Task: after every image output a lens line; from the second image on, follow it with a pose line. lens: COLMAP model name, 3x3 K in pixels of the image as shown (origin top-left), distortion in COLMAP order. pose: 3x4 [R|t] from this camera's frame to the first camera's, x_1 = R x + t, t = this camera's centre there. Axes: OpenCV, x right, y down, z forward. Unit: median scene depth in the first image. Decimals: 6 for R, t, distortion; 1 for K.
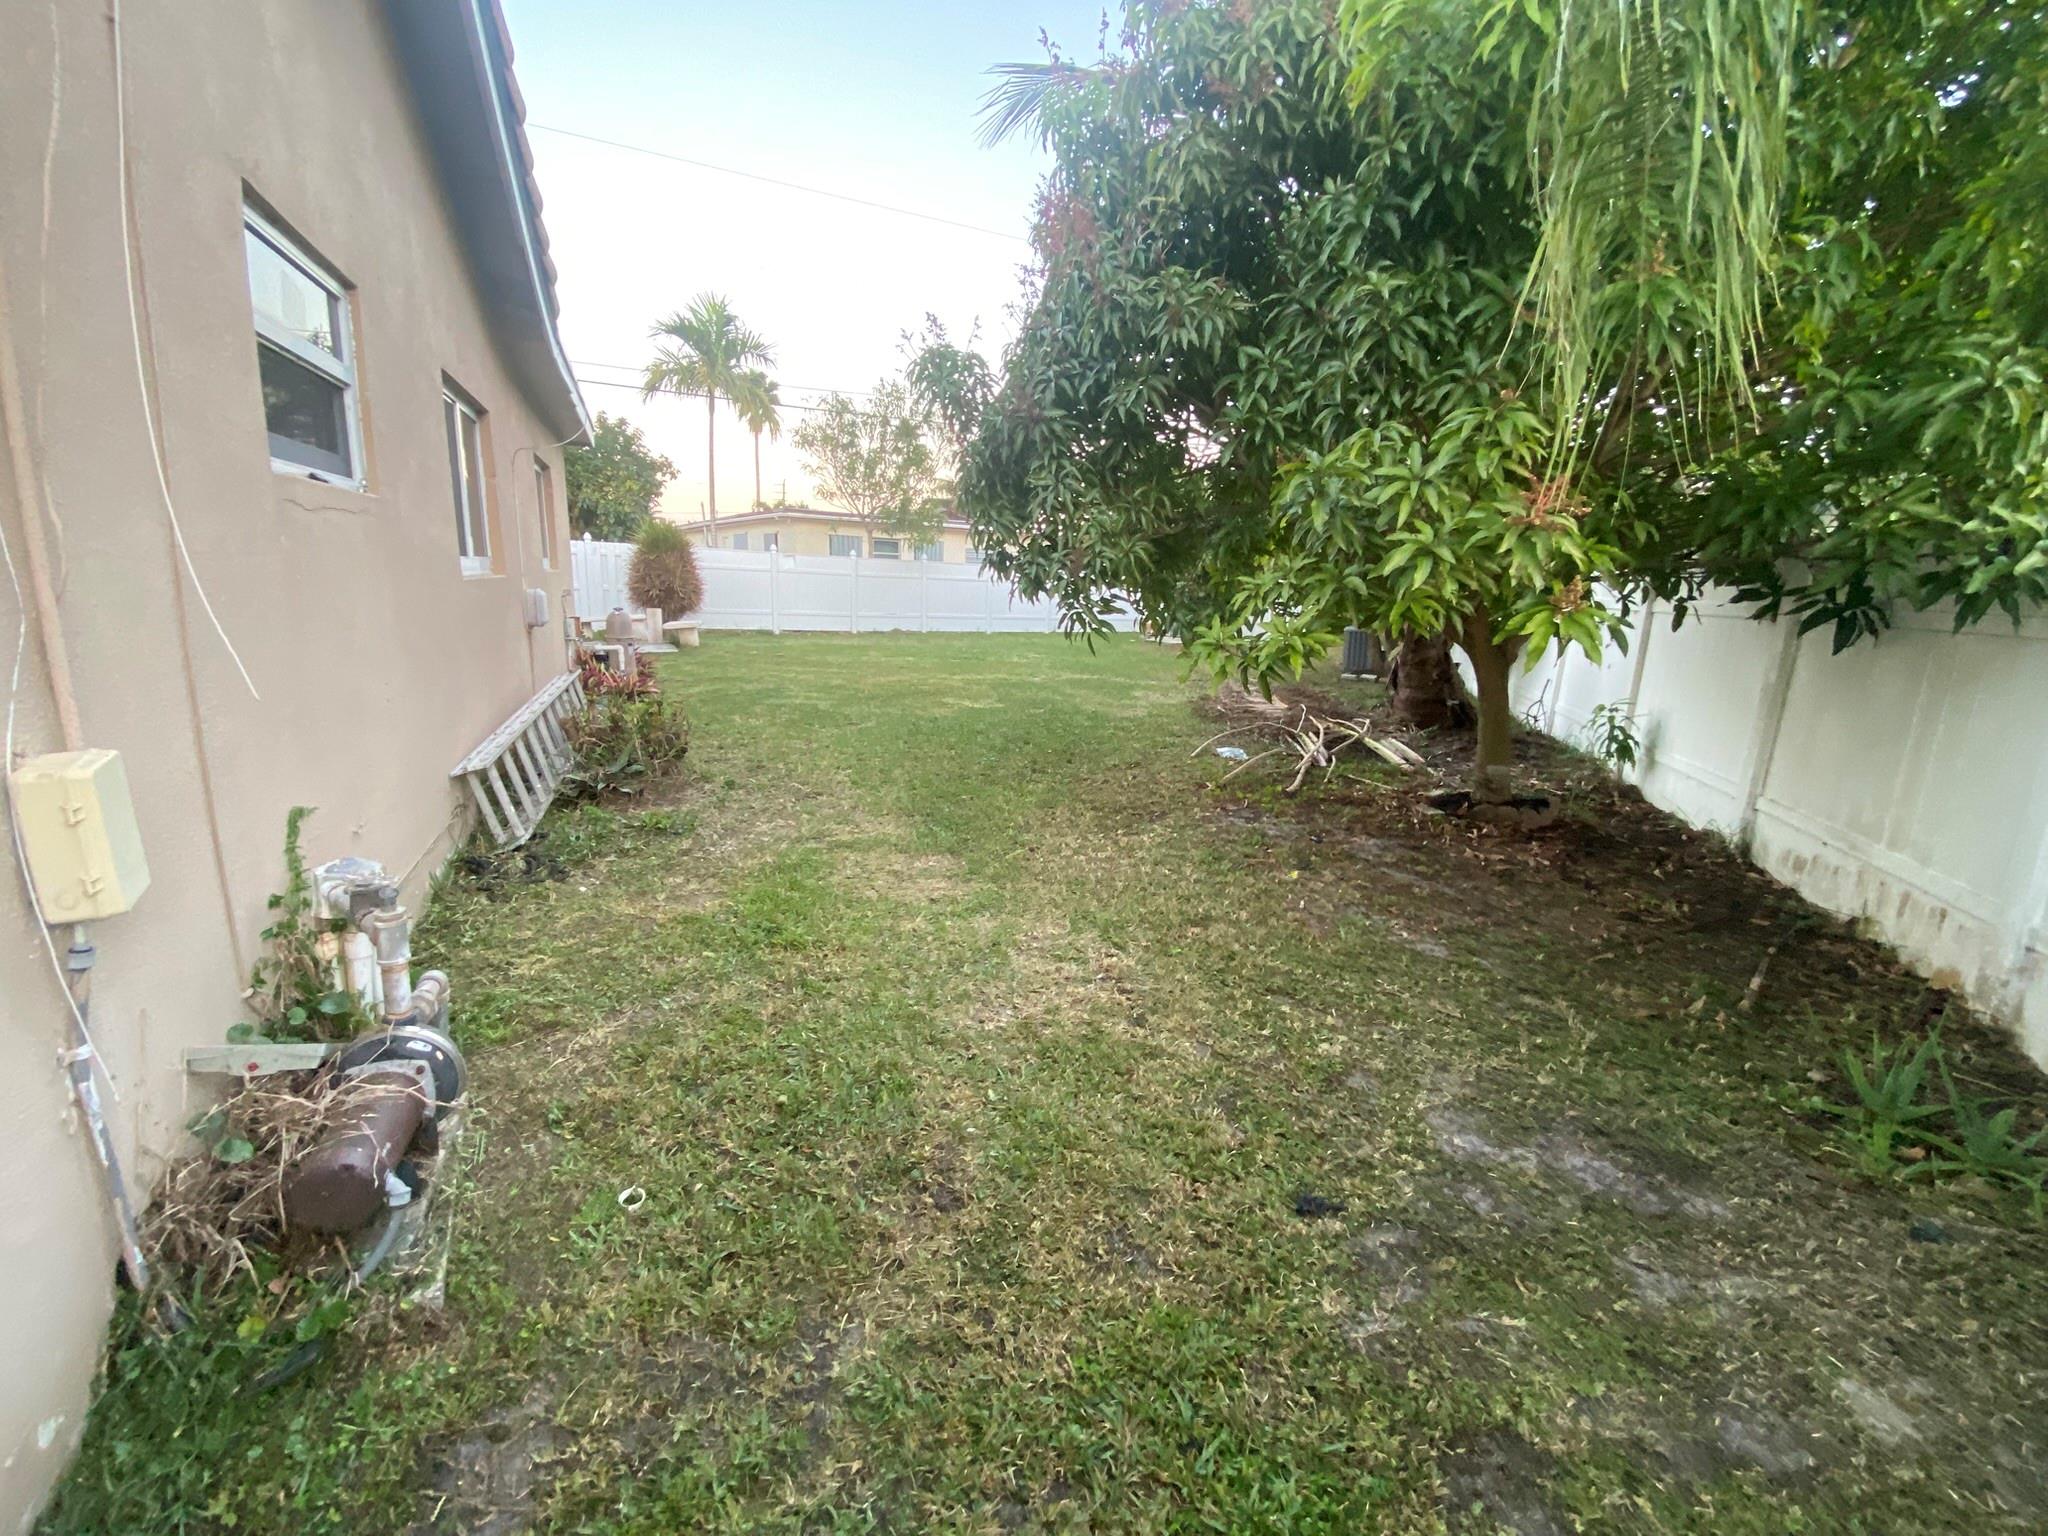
lens RADIAL K [[882.1, 0, 1024.0], [0, 882.1, 768.0], [0, 0, 1]] dist [-0.002253, -0.000573]
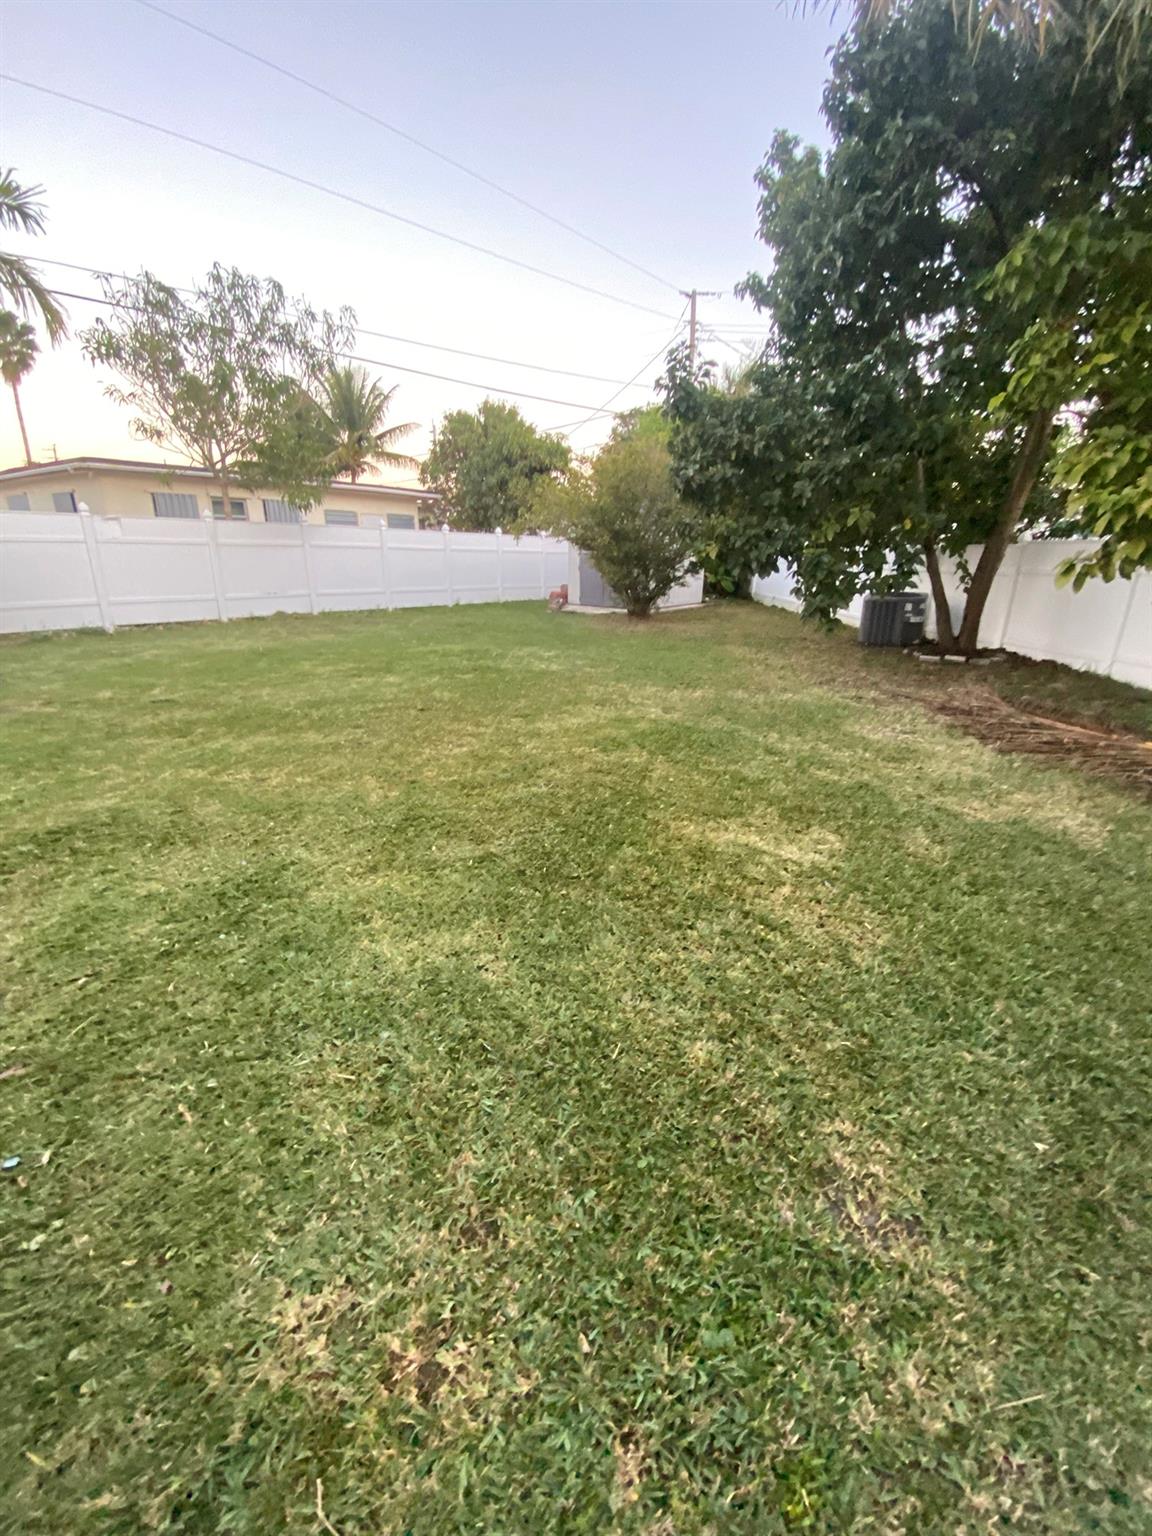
lens RADIAL K [[661.6, 0, 576.0], [0, 661.6, 768.0], [0, 0, 1]] dist [-0.002253, -0.000573]
pose [[0.931780, -0.134887, 0.337034, -0.116653], [0.091954, 0.985827, 0.140323, -0.078163], [-0.351185, -0.099758, 0.930977, 0.332009]]
